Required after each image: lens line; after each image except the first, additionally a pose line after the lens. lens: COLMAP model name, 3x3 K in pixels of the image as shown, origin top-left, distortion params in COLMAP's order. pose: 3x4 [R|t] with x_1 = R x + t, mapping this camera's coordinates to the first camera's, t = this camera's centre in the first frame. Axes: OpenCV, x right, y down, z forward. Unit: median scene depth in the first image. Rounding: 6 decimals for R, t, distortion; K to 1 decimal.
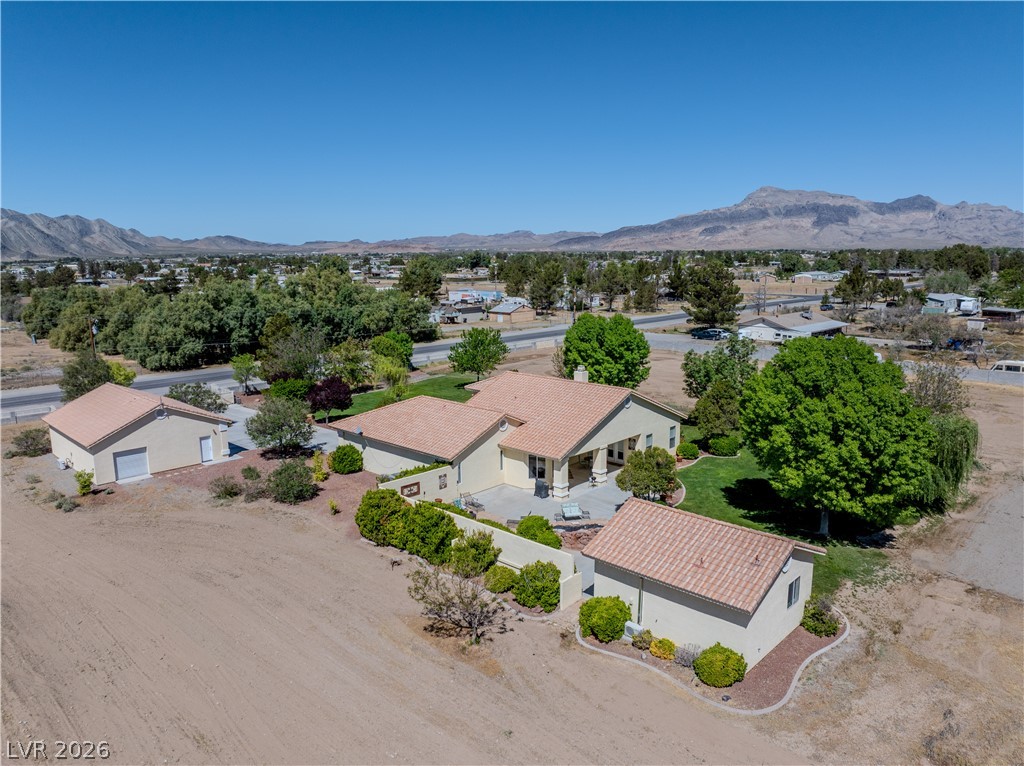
lens RADIAL K [[720.5, 0, 513.4], [0, 720.5, 378.3], [0, 0, 1]] dist [-0.037911, 0.001601]
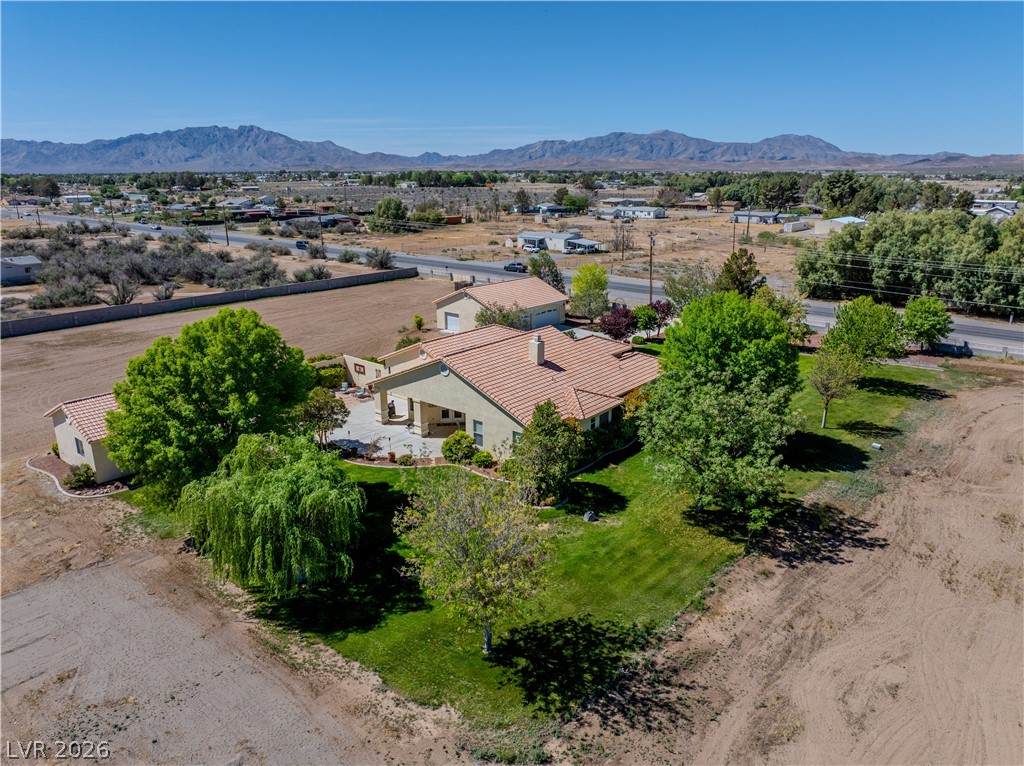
lens RADIAL K [[720.5, 0, 513.4], [0, 720.5, 378.3], [0, 0, 1]] dist [-0.037911, 0.001601]
pose [[0.074770, 0.287707, -0.954795, 1.204417], [-0.174445, 0.946485, 0.271542, -0.255467], [0.981824, 0.146256, 0.120957, 1.117189]]
